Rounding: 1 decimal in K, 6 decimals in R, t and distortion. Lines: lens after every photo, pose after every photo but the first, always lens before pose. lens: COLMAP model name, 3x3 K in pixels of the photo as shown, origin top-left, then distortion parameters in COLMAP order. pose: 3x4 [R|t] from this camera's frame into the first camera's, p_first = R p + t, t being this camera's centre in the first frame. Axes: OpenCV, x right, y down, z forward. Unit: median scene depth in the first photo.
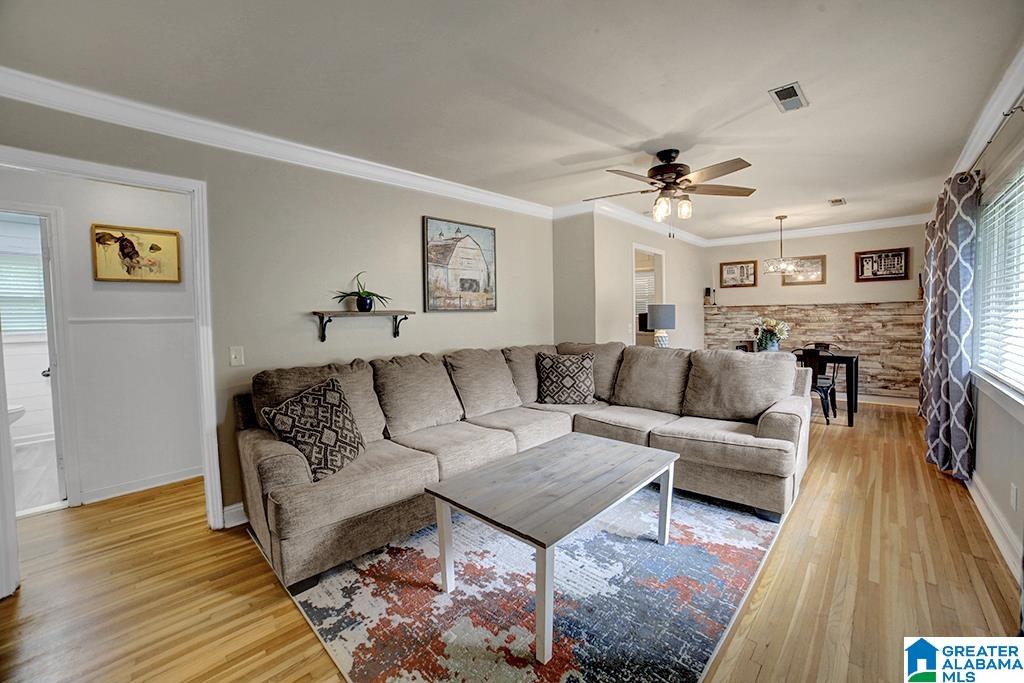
lens RADIAL K [[425.6, 0, 511.7], [0, 425.6, 332.0], [0, 0, 1]] dist [-0.101501, 0.041110]
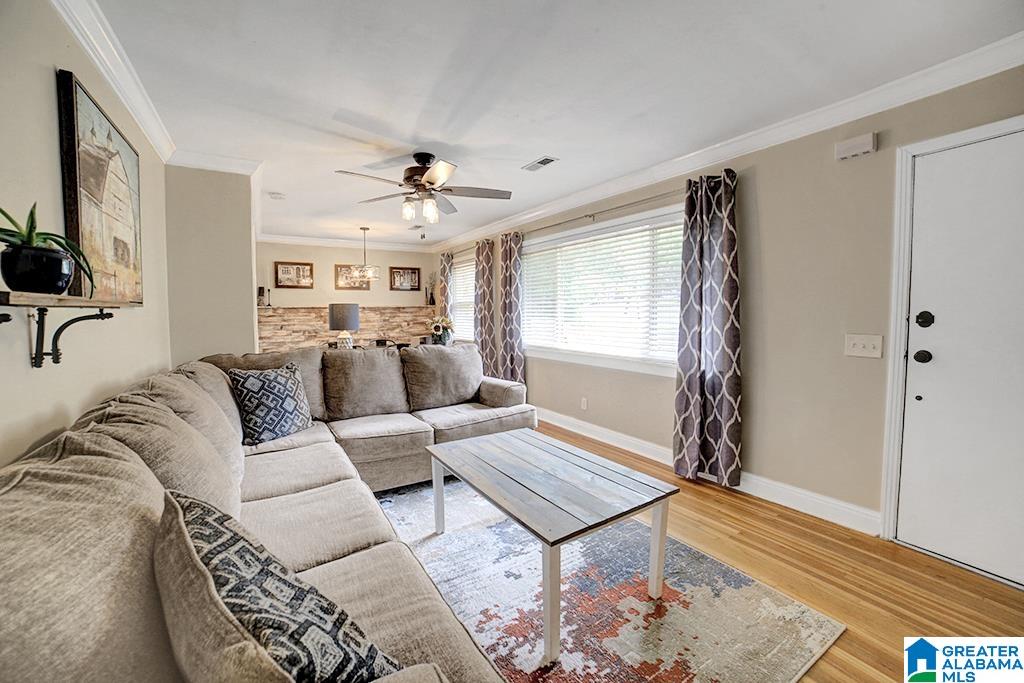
lens RADIAL K [[425.6, 0, 511.7], [0, 425.6, 332.0], [0, 0, 1]] dist [-0.101501, 0.041110]
pose [[0.213327, -0.029865, 0.976524, -0.377824], [0.041706, 0.998900, 0.021438, -0.005882], [-0.976090, 0.036153, 0.214338, 0.365511]]
